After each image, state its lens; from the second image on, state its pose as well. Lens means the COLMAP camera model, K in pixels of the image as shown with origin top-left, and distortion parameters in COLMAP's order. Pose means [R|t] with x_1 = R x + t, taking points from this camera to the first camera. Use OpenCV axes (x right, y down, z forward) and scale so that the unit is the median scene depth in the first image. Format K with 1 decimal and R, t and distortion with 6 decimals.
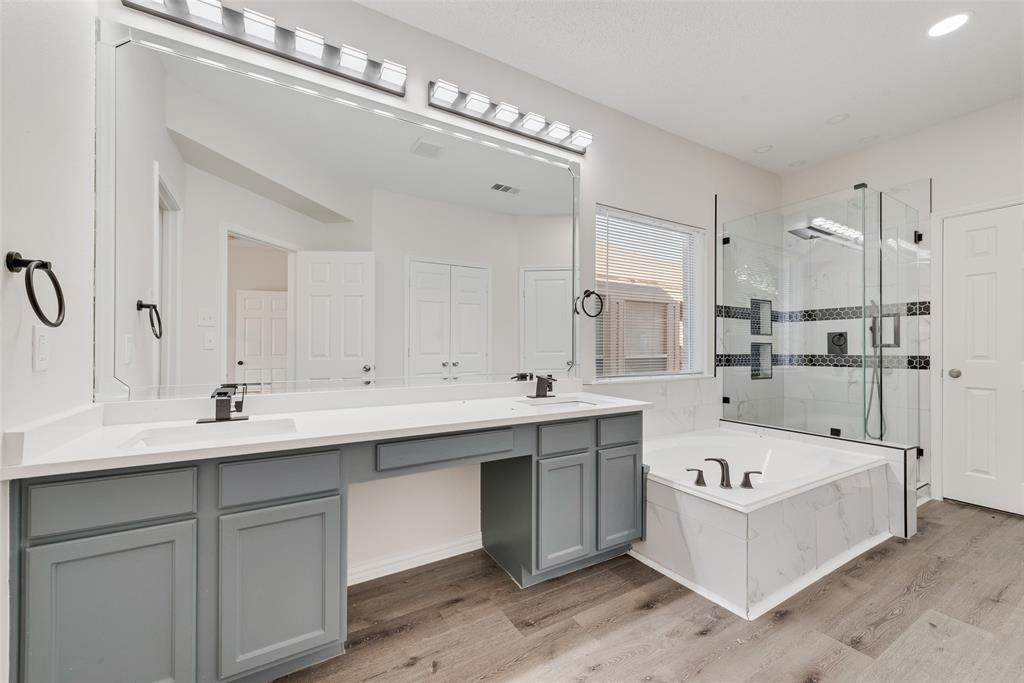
lens RADIAL K [[397.0, 0, 509.4], [0, 397.0, 348.0], [0, 0, 1]] dist [0.002165, -0.000240]
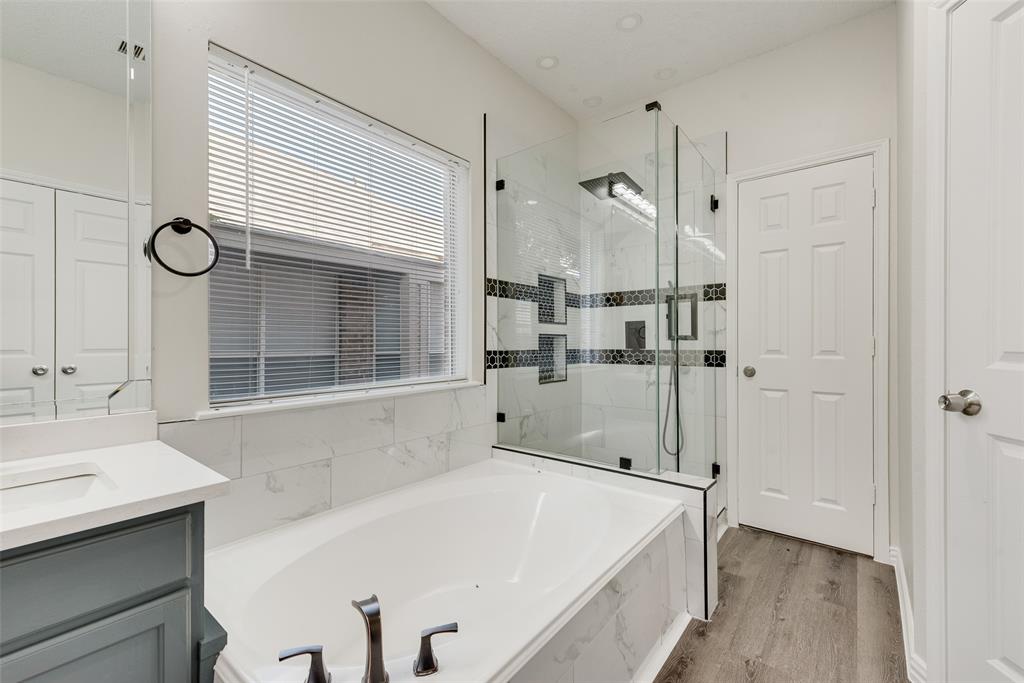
lens RADIAL K [[429.8, 0, 512.0], [0, 429.8, 341.5], [0, 0, 1]] dist [0.018090, -0.000061]
pose [[0.930394, -0.003448, 0.366544, 0.291769], [0.003028, 0.999994, 0.001720, -0.000941], [-0.366548, -0.000491, 0.930399, 0.302059]]
